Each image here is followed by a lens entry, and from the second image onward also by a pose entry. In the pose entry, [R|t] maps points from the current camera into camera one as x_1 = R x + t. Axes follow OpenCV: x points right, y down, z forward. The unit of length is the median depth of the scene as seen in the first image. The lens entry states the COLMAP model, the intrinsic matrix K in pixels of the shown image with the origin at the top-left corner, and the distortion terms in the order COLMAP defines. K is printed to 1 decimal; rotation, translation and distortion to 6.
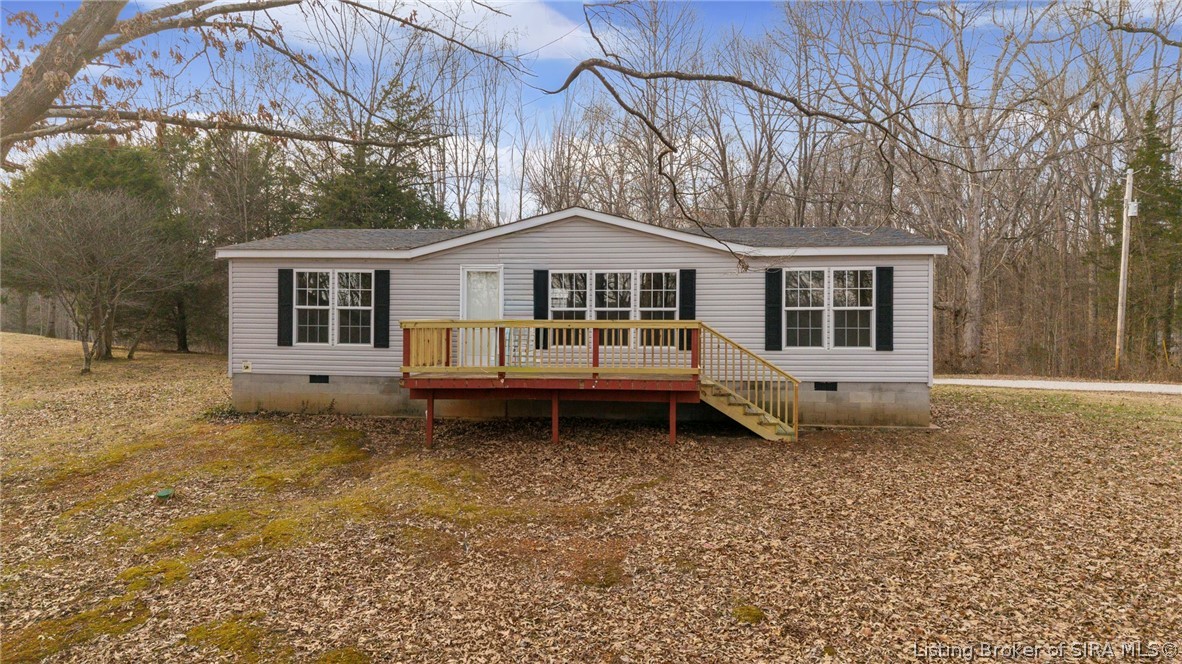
lens RADIAL K [[791.4, 0, 590.1], [0, 791.4, 324.0], [0, 0, 1]] dist [0.056077, -0.068795]
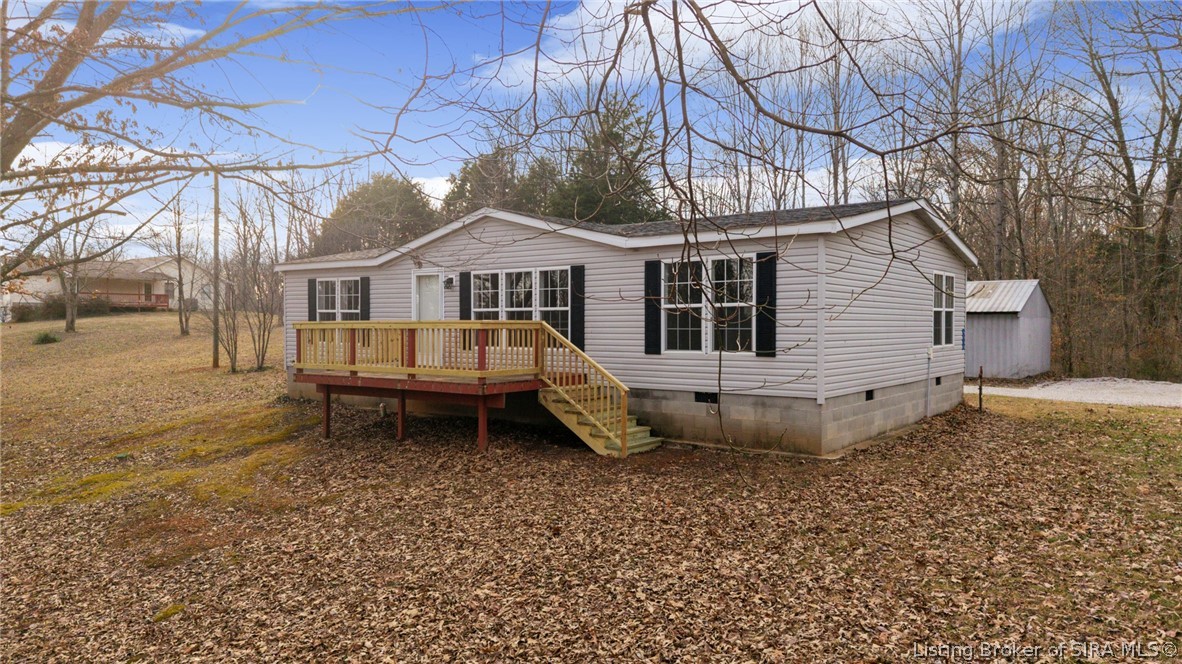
lens RADIAL K [[791.4, 0, 590.1], [0, 791.4, 324.0], [0, 0, 1]] dist [0.056077, -0.068795]
pose [[0.855362, -0.002943, -0.518023, 0.629254], [-0.000031, 0.999984, -0.005732, 0.005108], [0.518031, 0.004919, 0.855348, 0.218266]]
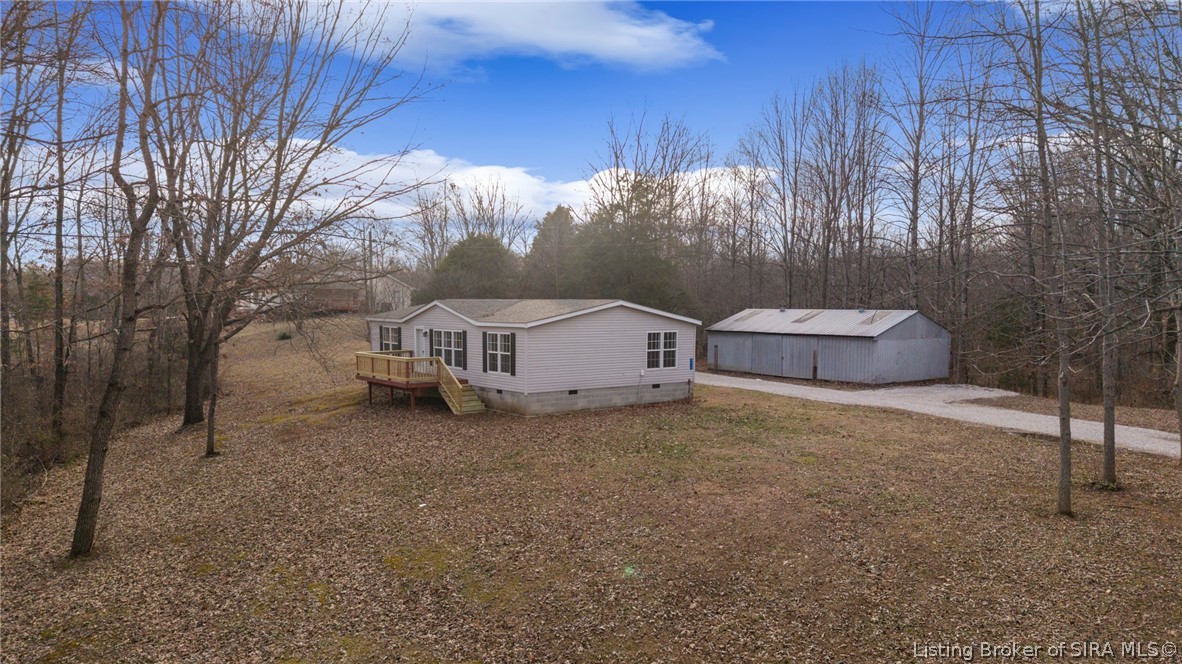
lens RADIAL K [[791.4, 0, 590.1], [0, 791.4, 324.0], [0, 0, 1]] dist [0.056077, -0.068795]
pose [[0.700723, 0.015364, -0.713268, 1.881053], [-0.005725, 0.999857, 0.015913, -0.124801], [0.713410, -0.007068, 0.700711, -0.231098]]
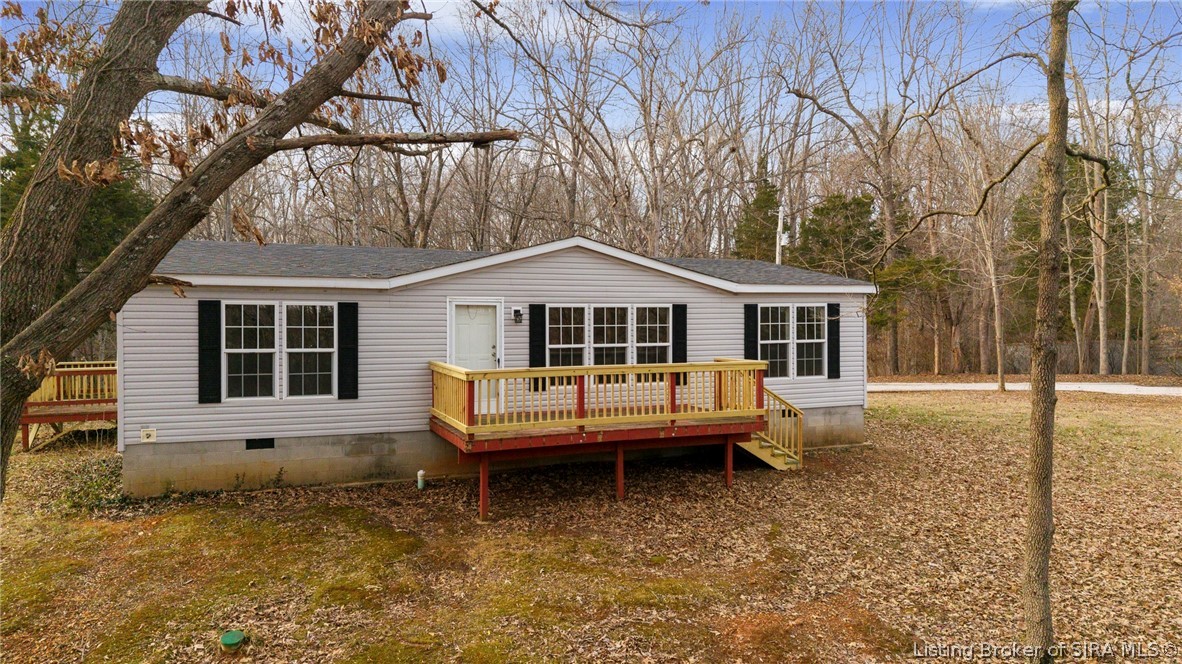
lens RADIAL K [[791.4, 0, 590.1], [0, 791.4, 324.0], [0, 0, 1]] dist [0.056077, -0.068795]
pose [[0.875522, -0.009564, 0.483084, -0.465621], [0.010630, 0.999943, 0.000530, -0.046709], [-0.483062, 0.004671, 0.875574, 0.185550]]
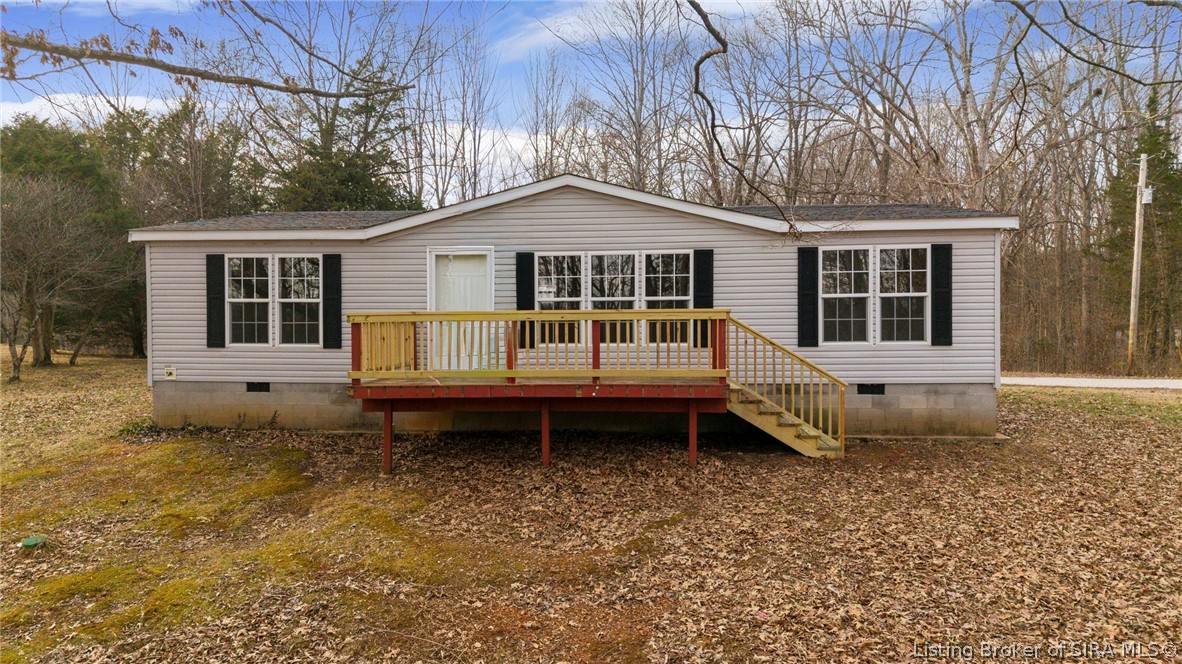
lens RADIAL K [[787.3, 0, 591.0], [0, 787.3, 332.0], [0, 0, 1]] dist [0.015484, -0.000058]
pose [[0.999694, -0.009885, 0.022657, -0.013450], [0.009694, 0.999917, 0.008524, 0.008984], [-0.022739, -0.008302, 0.999707, 0.185992]]
